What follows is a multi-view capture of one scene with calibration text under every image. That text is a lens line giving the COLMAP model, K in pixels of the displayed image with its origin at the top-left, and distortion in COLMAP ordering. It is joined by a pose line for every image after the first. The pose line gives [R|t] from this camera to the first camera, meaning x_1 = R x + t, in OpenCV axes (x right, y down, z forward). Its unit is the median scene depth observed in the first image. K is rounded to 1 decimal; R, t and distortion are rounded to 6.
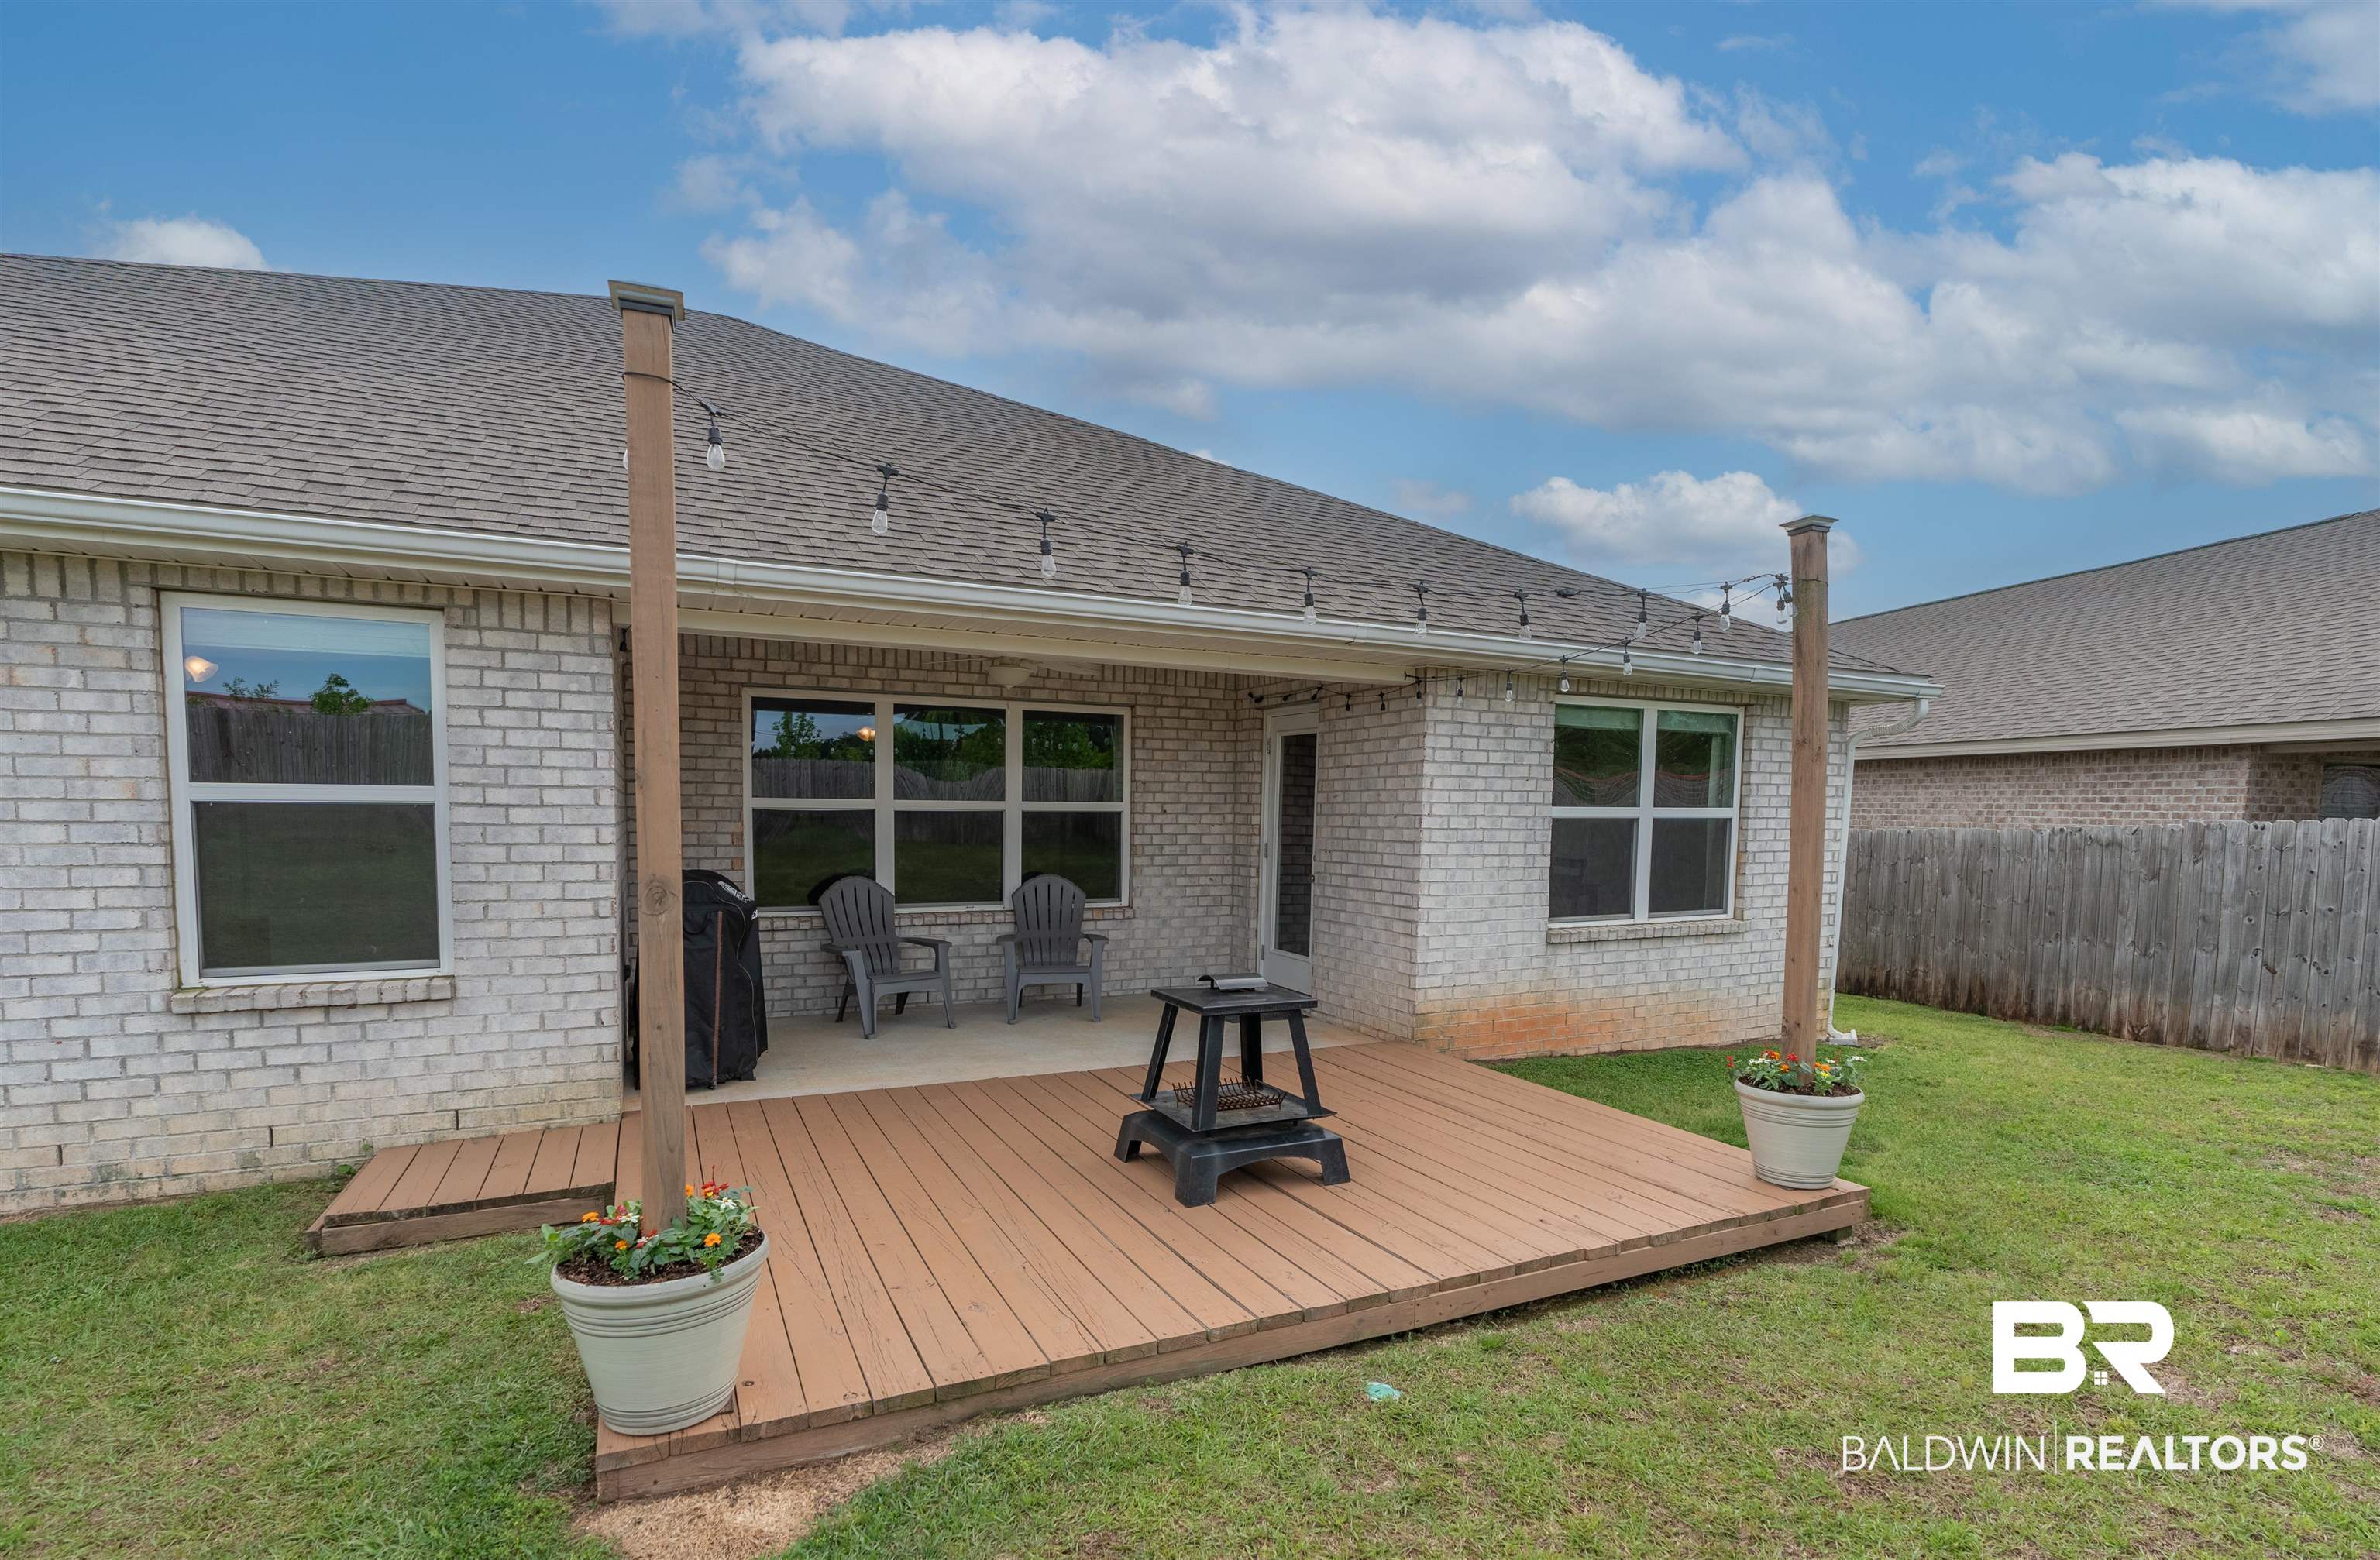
lens RADIAL K [[1168.6, 0, 1226.1], [0, 1168.6, 898.0], [0, 0, 1]] dist [0.000062, 0.000213]
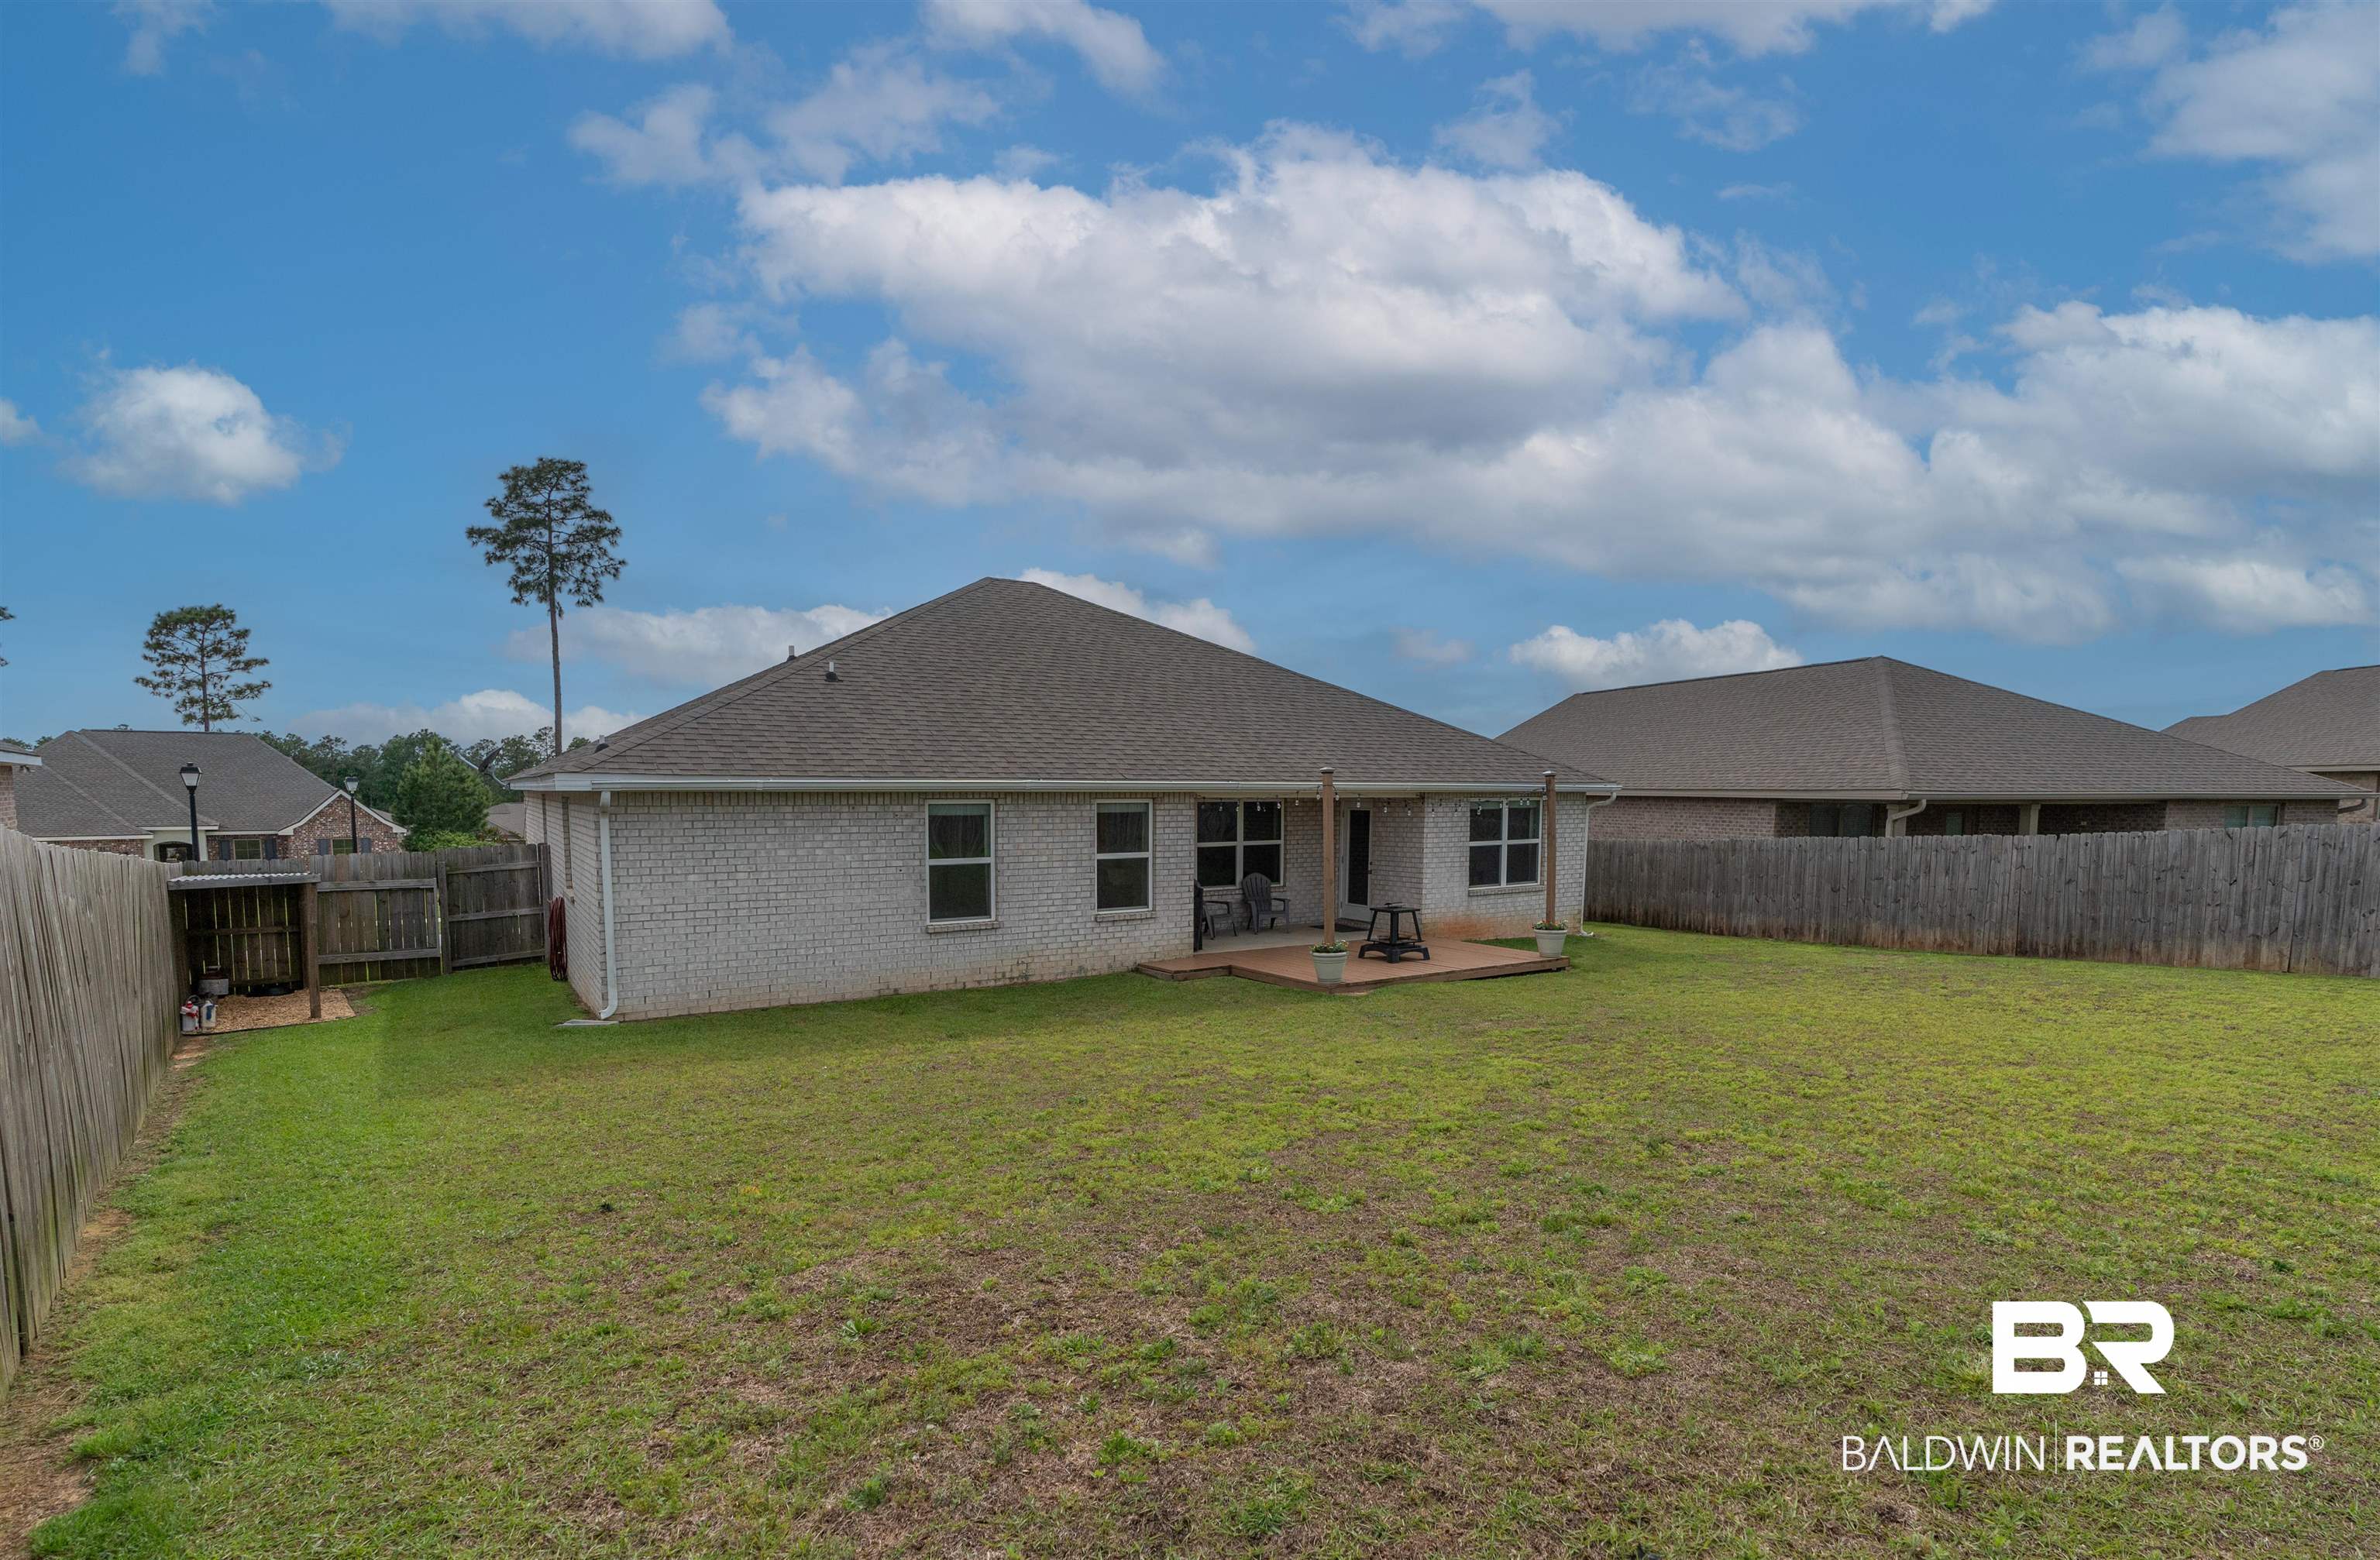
lens RADIAL K [[1168.6, 0, 1226.1], [0, 1168.6, 898.0], [0, 0, 1]] dist [0.000062, 0.000213]
pose [[0.992142, -0.025701, 0.122447, -0.490190], [0.023970, 0.999591, 0.015582, -0.007850], [-0.122798, -0.012525, 0.992353, -1.275598]]
